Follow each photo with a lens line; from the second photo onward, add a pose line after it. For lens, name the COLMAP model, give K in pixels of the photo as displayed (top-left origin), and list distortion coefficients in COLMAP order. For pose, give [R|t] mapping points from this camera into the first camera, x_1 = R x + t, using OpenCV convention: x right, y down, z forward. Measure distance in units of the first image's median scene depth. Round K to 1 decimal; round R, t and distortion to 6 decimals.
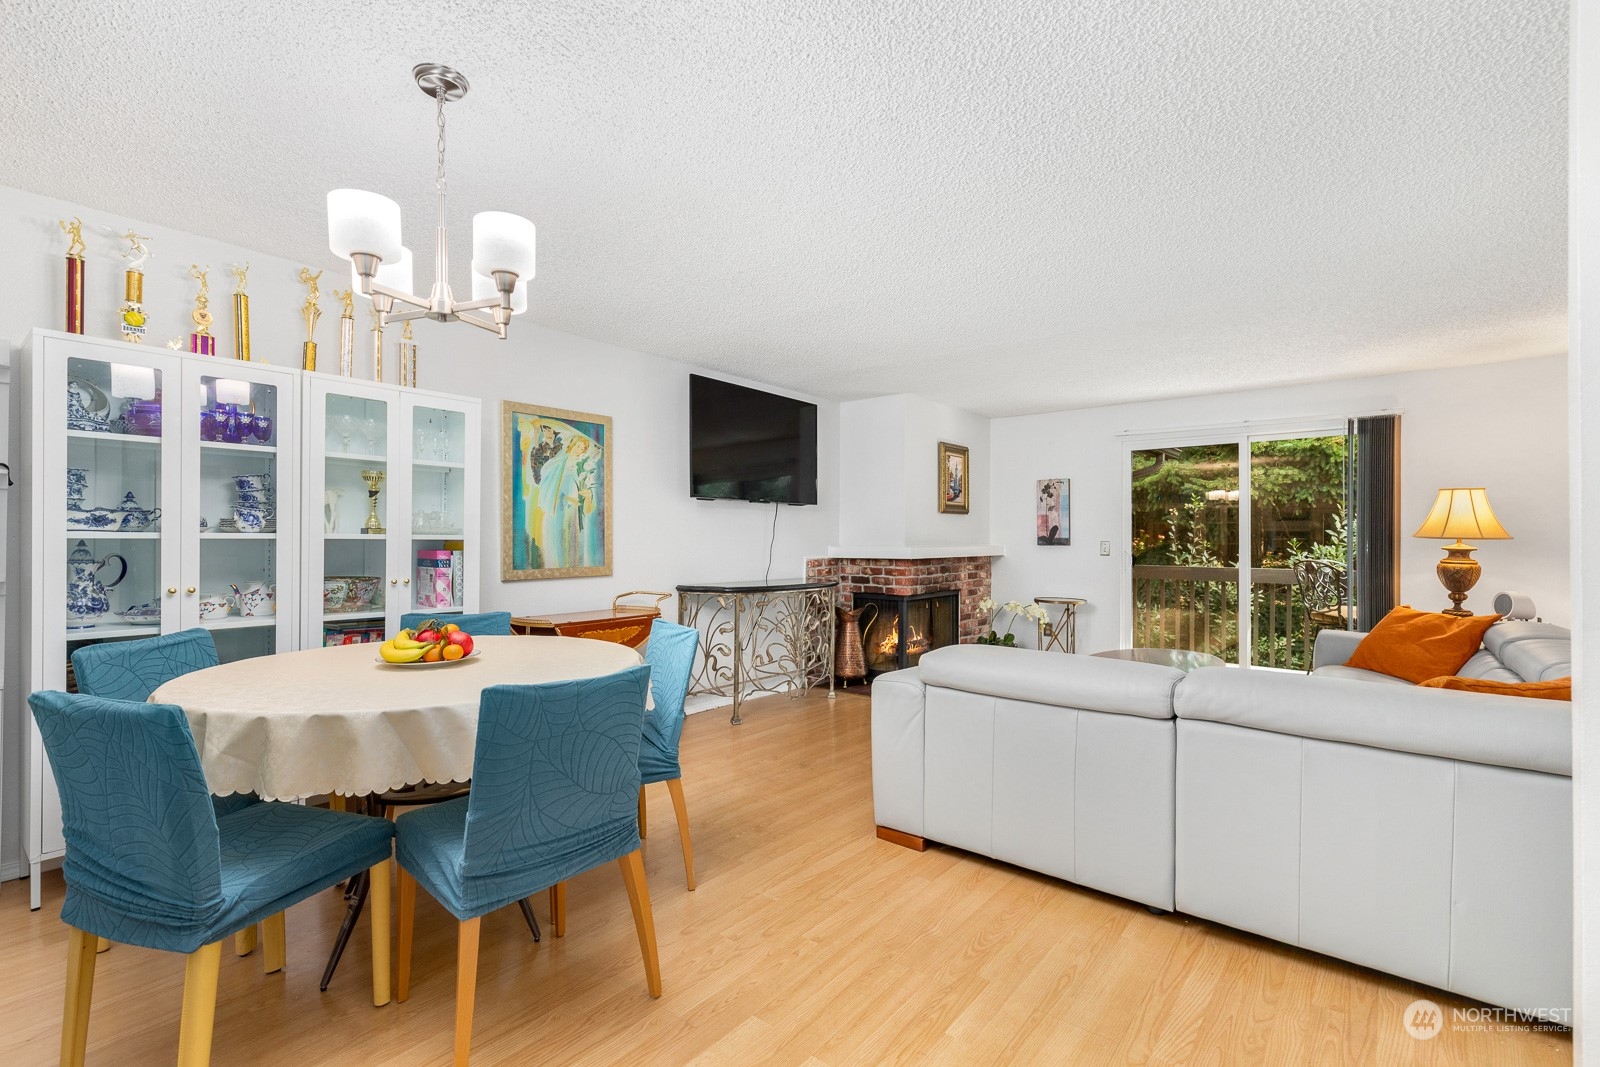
lens RADIAL K [[725.7, 0, 798.3], [0, 725.7, 534.6], [0, 0, 1]] dist [0.008268, -0.004605]
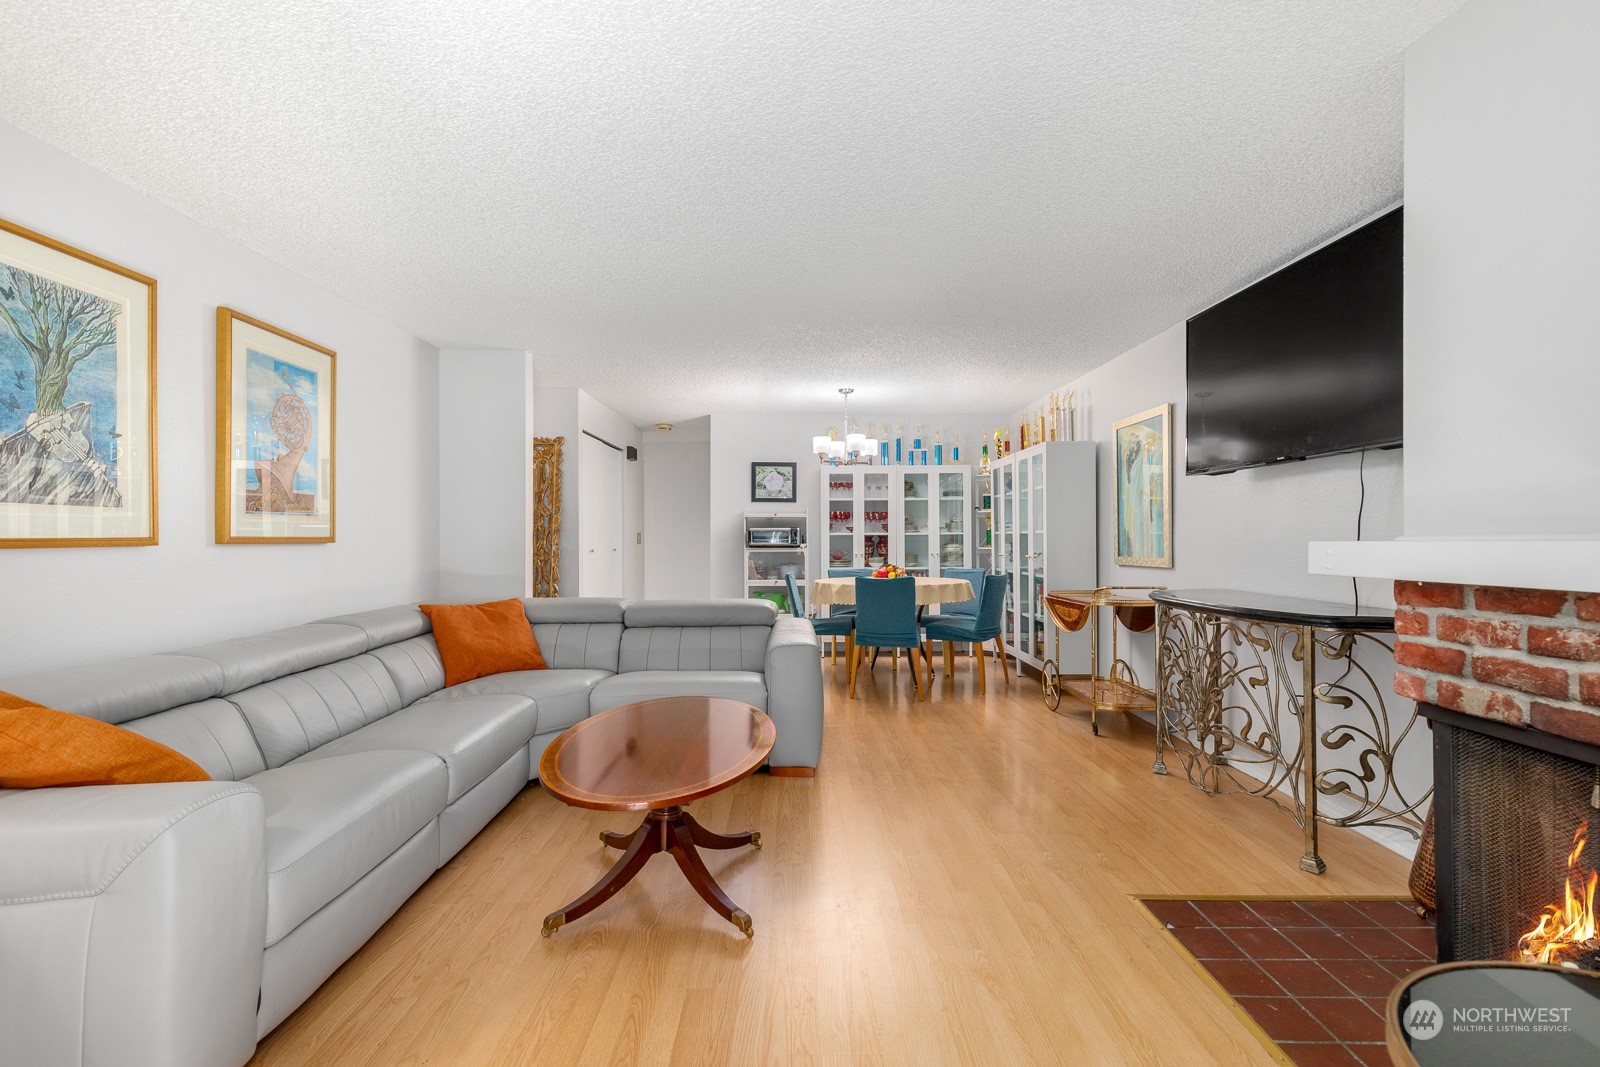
lens RADIAL K [[725.7, 0, 790.9], [0, 725.7, 531.8], [0, 0, 1]] dist [0.008268, -0.004605]
pose [[-0.775487, -0.008219, -0.631310, 0.544240], [0.004136, 0.999828, -0.018098, 0.017485], [0.631350, -0.016646, -0.775320, 1.060456]]
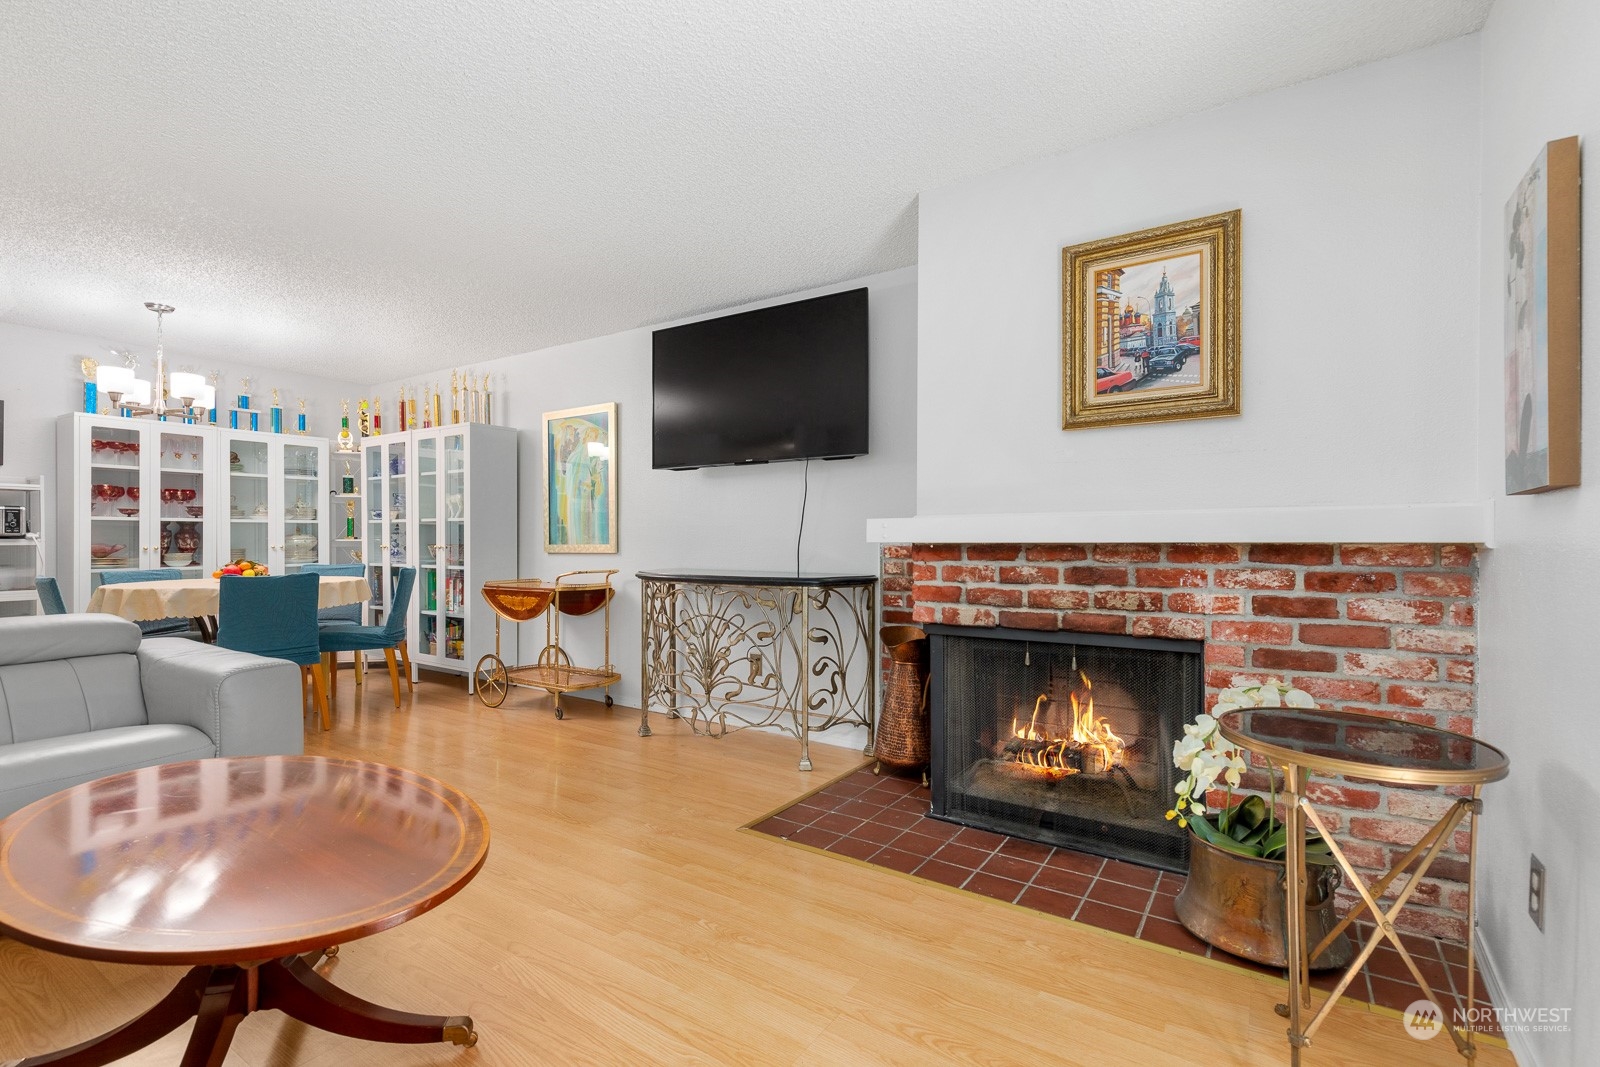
lens RADIAL K [[725.7, 0, 804.8], [0, 725.7, 539.8], [0, 0, 1]] dist [0.008268, -0.004605]
pose [[0.102784, -0.004605, -0.994693, 0.602322], [0.007203, 0.999967, -0.003885, 0.031508], [0.994678, -0.006765, 0.102814, 0.864246]]
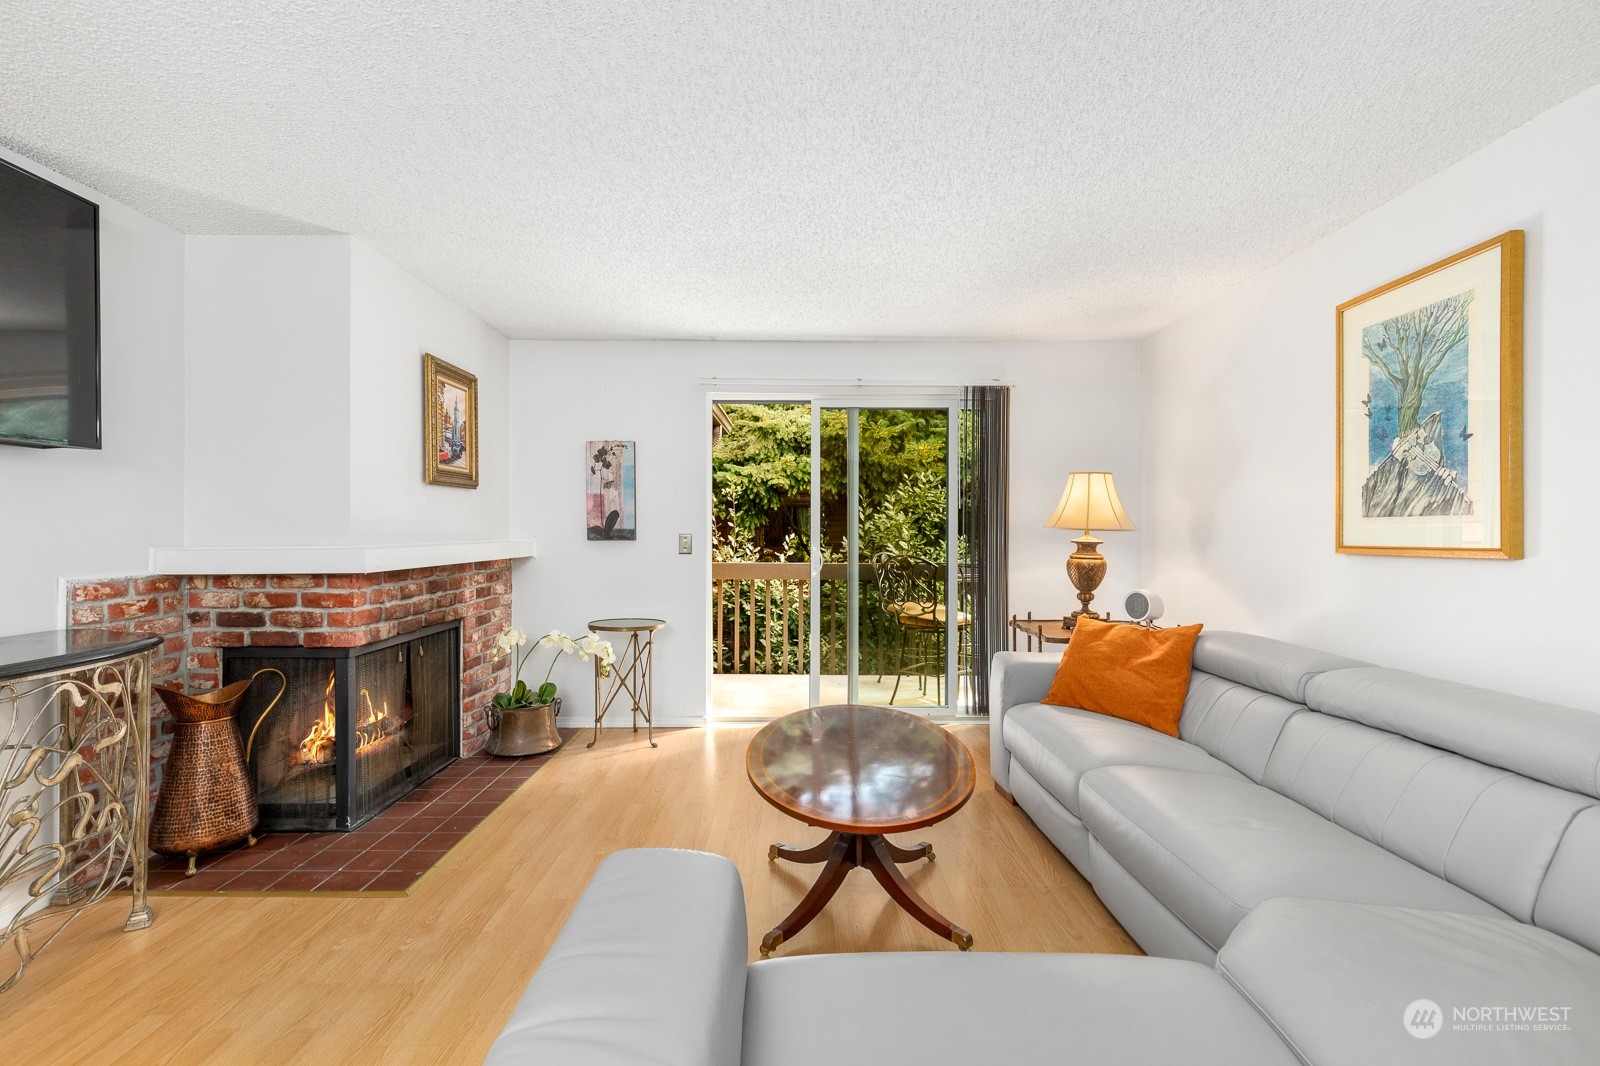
lens RADIAL K [[725.7, 0, 795.8], [0, 725.7, 534.3], [0, 0, 1]] dist [0.008268, -0.004605]
pose [[0.774467, -0.006036, 0.632585, 0.067786], [-0.002578, 0.999916, 0.012696, 0.000526], [-0.632609, -0.011464, 0.774387, 0.421442]]
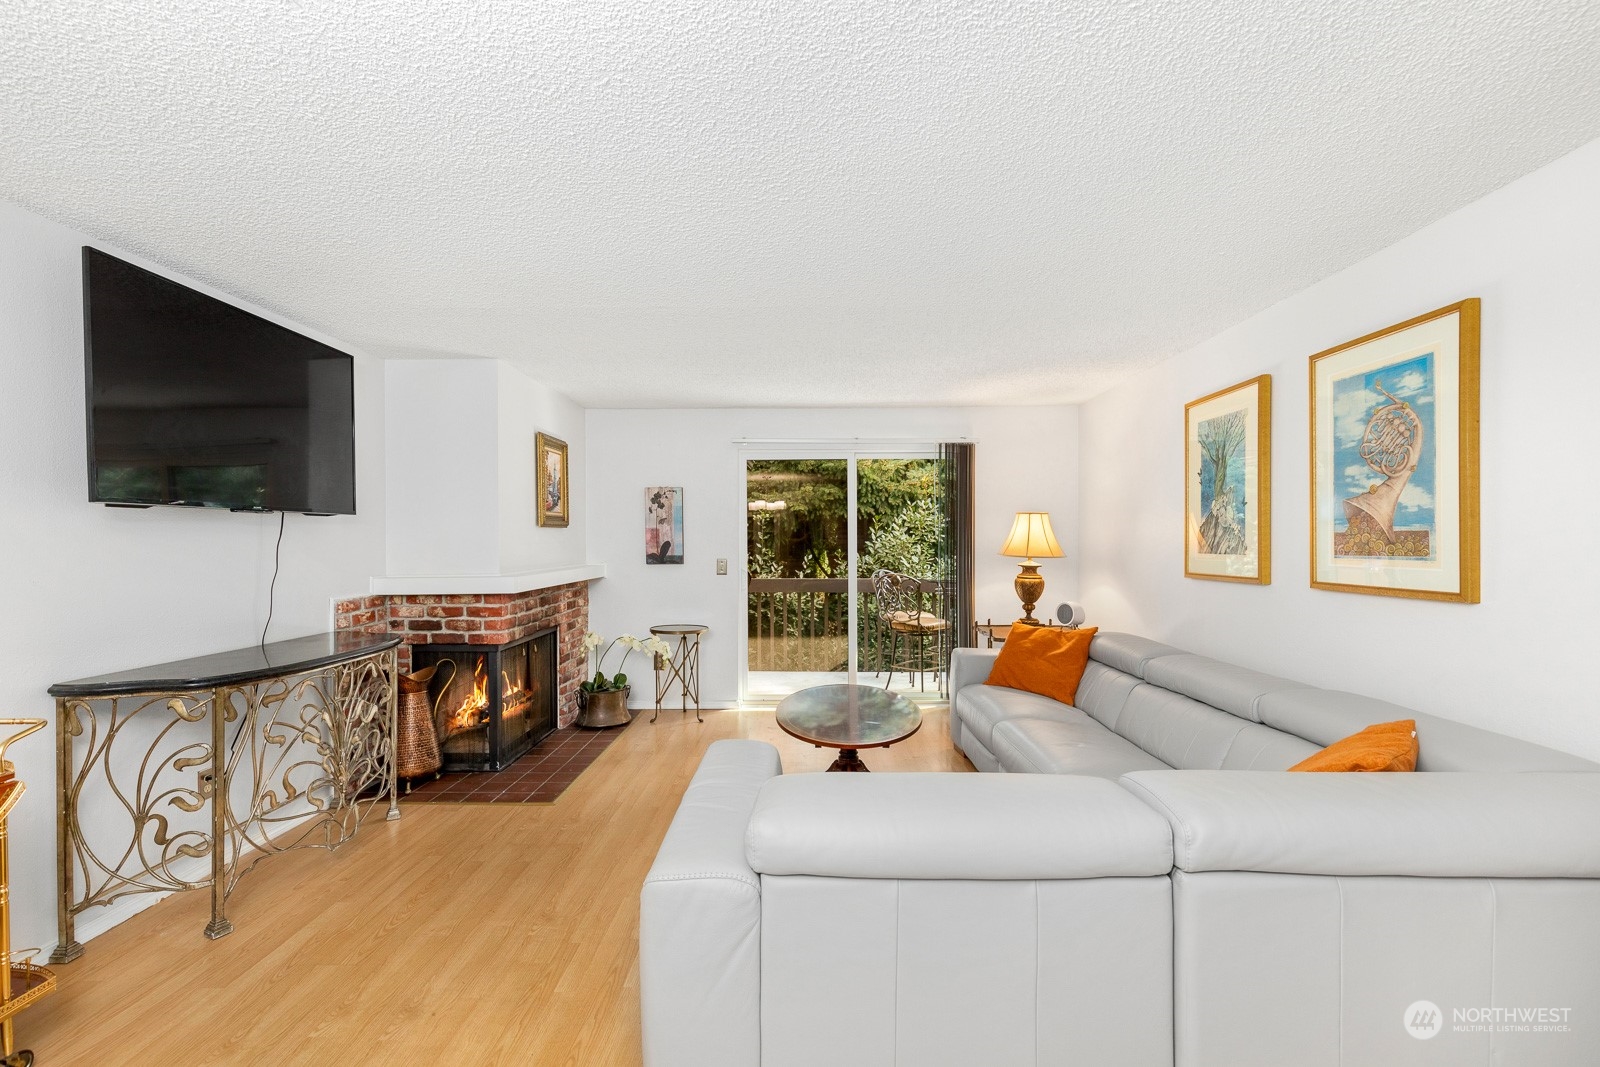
lens RADIAL K [[725.7, 0, 796.8], [0, 725.7, 545.9], [0, 0, 1]] dist [0.008268, -0.004605]
pose [[0.786673, -0.012184, 0.617249, -0.061842], [0.001993, 0.999850, 0.017196, -0.023619], [-0.617366, -0.012297, 0.786580, 0.257349]]
